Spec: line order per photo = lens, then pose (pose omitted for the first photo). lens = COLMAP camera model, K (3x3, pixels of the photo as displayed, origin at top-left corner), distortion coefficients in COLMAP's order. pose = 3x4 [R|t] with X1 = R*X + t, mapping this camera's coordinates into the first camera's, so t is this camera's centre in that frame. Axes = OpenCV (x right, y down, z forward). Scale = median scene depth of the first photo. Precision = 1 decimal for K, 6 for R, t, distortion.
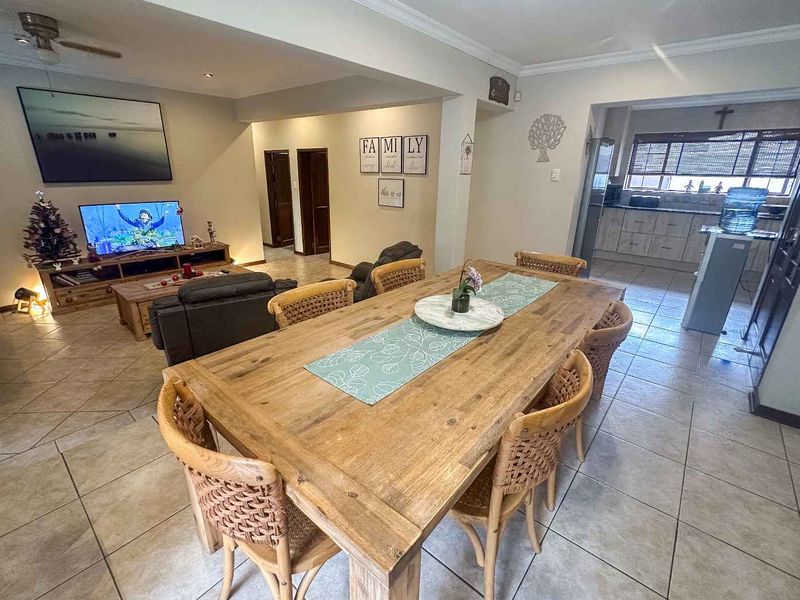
lens RADIAL K [[369.5, 0, 404.9], [0, 369.5, 284.2], [0, 0, 1]] dist [-0.001641, -0.002781]
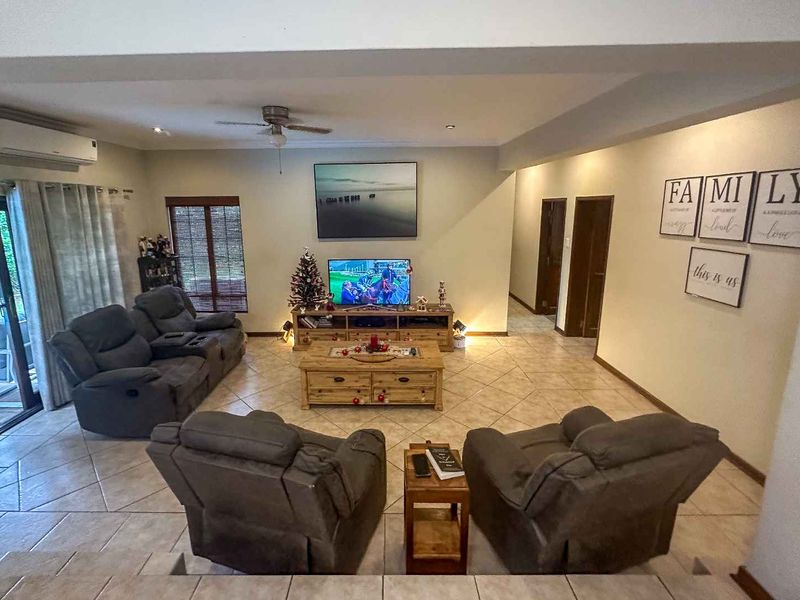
lens RADIAL K [[369.5, 0, 385.4], [0, 369.5, 270.4], [0, 0, 1]] dist [-0.001641, -0.002781]
pose [[0.627796, 0.115943, -0.769694, 0.074299], [-0.213629, 0.976538, -0.027144, -0.144093], [0.748488, 0.181469, 0.637836, 0.317682]]
